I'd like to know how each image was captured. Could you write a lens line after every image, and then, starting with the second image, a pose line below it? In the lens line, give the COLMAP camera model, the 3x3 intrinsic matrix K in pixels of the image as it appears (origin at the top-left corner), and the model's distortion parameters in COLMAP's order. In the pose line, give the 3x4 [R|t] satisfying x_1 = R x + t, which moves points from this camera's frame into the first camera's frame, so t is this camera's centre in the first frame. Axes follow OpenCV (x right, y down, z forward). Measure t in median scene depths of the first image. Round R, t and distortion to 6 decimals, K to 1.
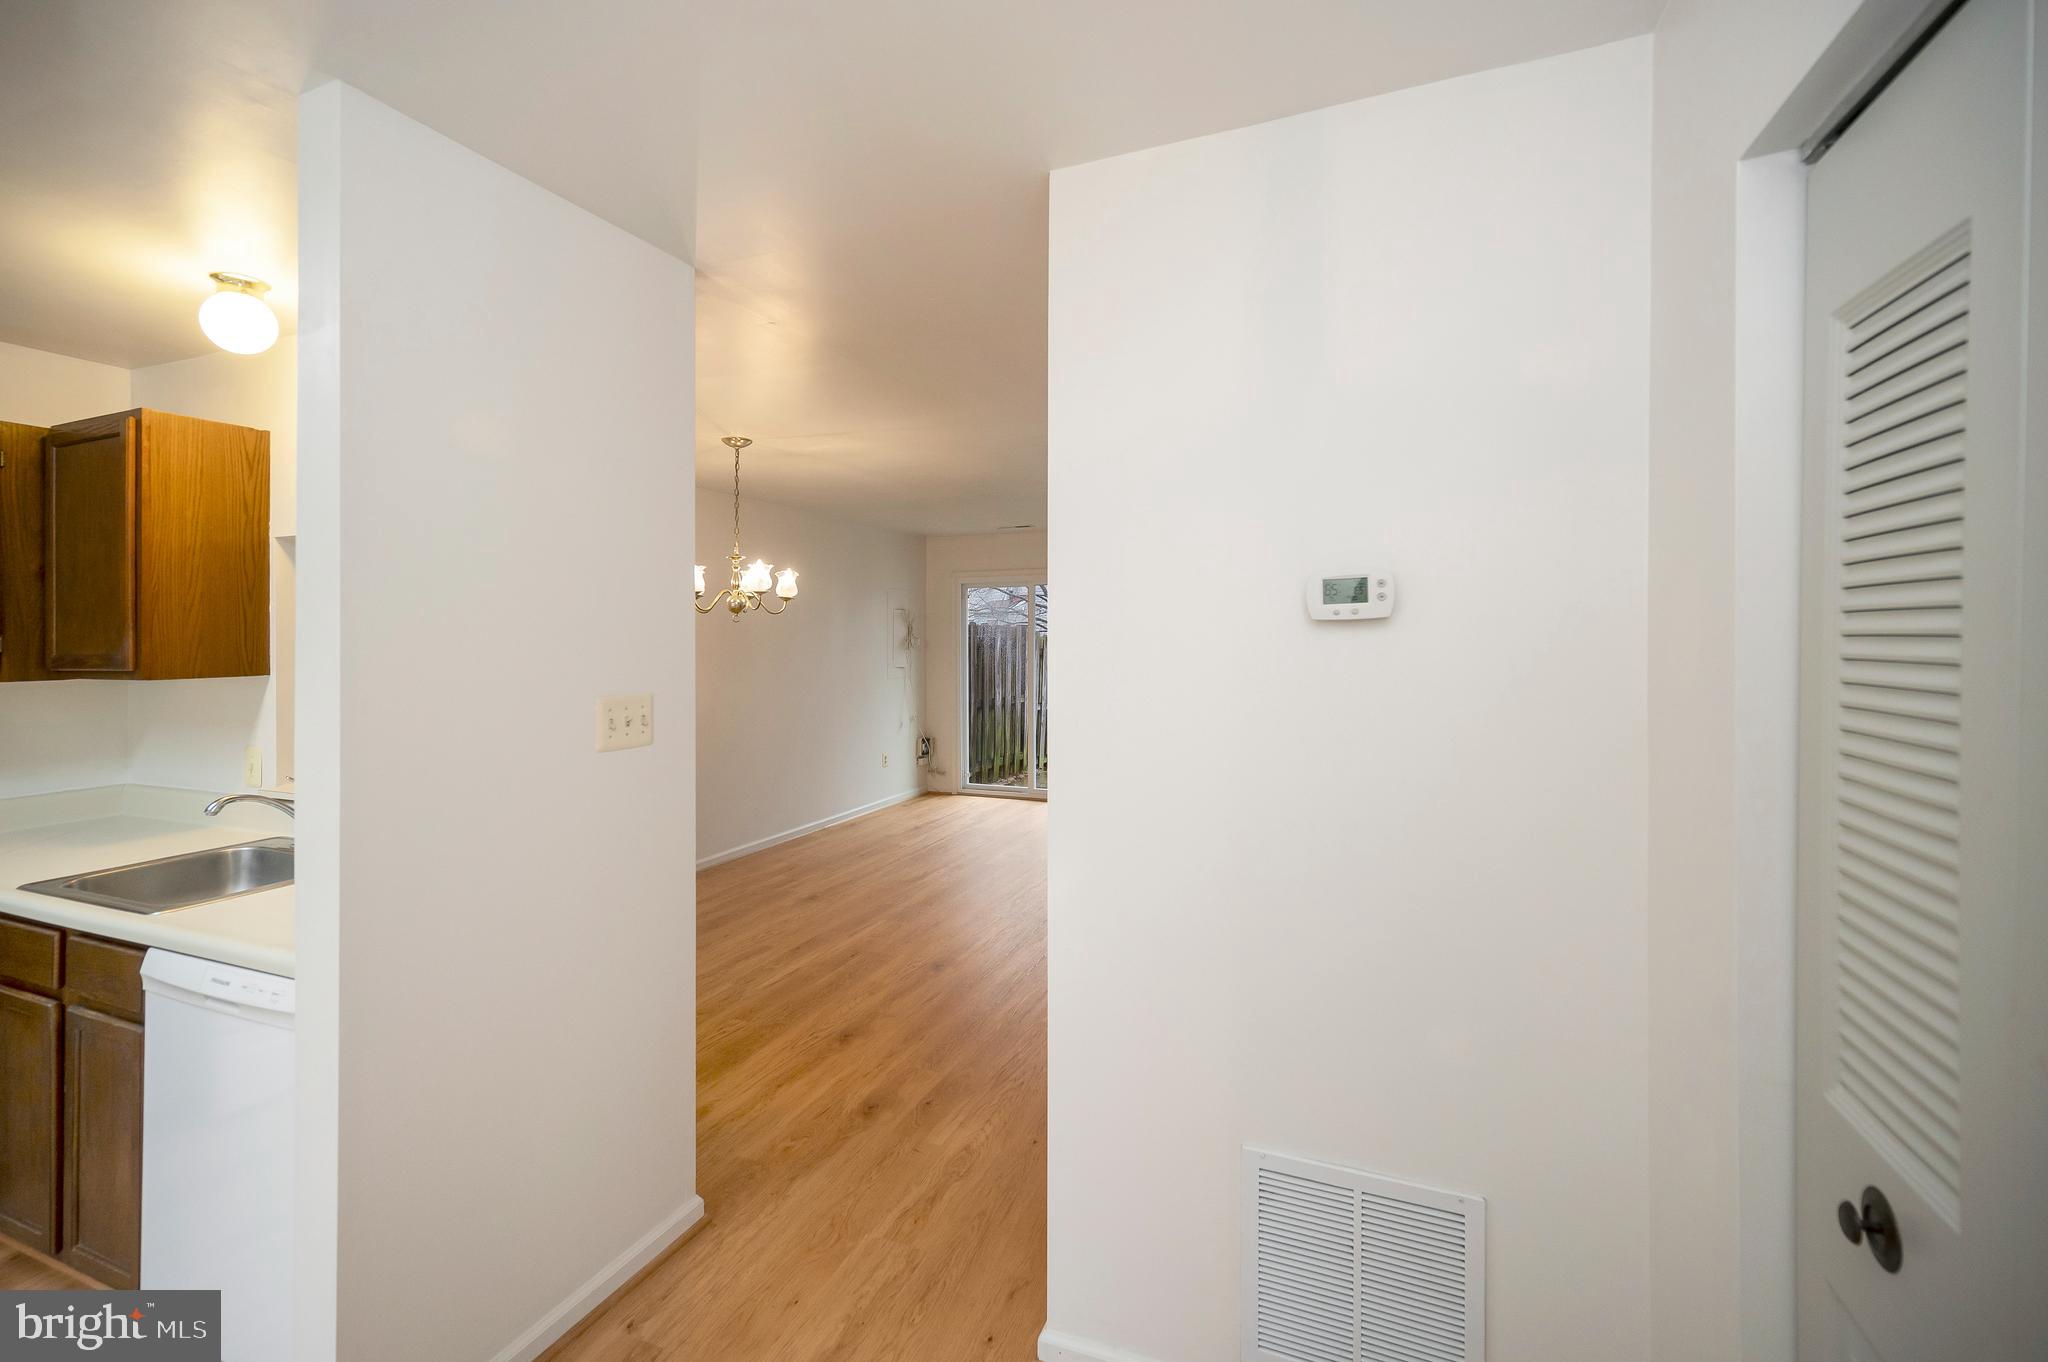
lens RADIAL K [[850.3, 0, 1052.4], [0, 850.3, 613.7], [0, 0, 1]] dist [0.004475, -0.001929]
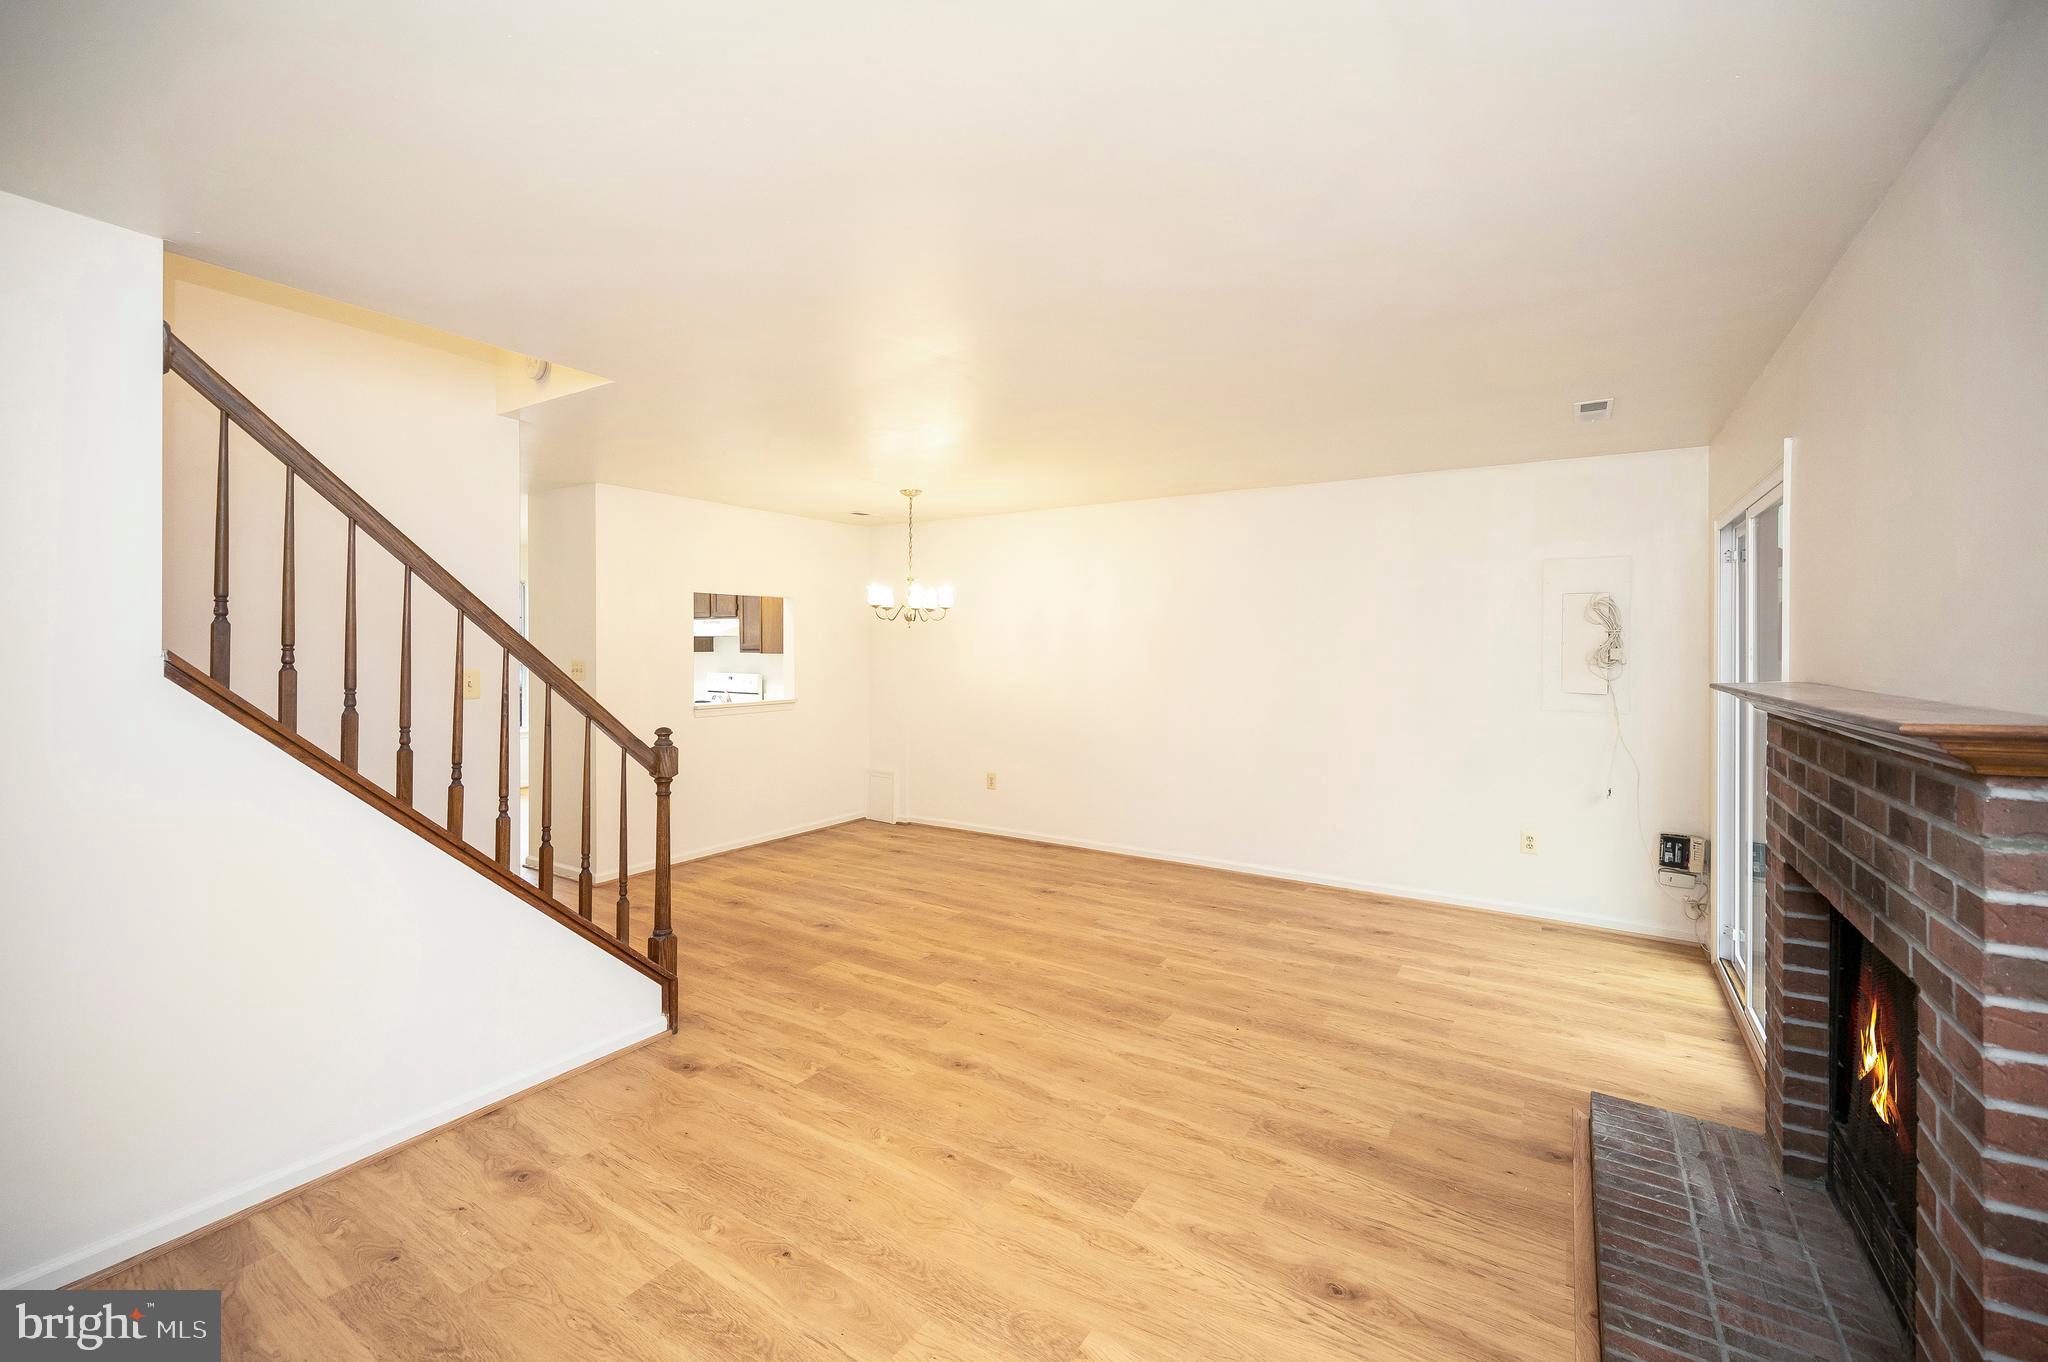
lens RADIAL K [[850.3, 0, 987.1], [0, 850.3, 646.1], [0, 0, 1]] dist [0.004475, -0.001929]
pose [[-0.241772, 0.012859, -0.970248, 0.911443], [0.028417, 0.999577, 0.006166, 0.034279], [0.969917, -0.026081, -0.242035, 1.481402]]
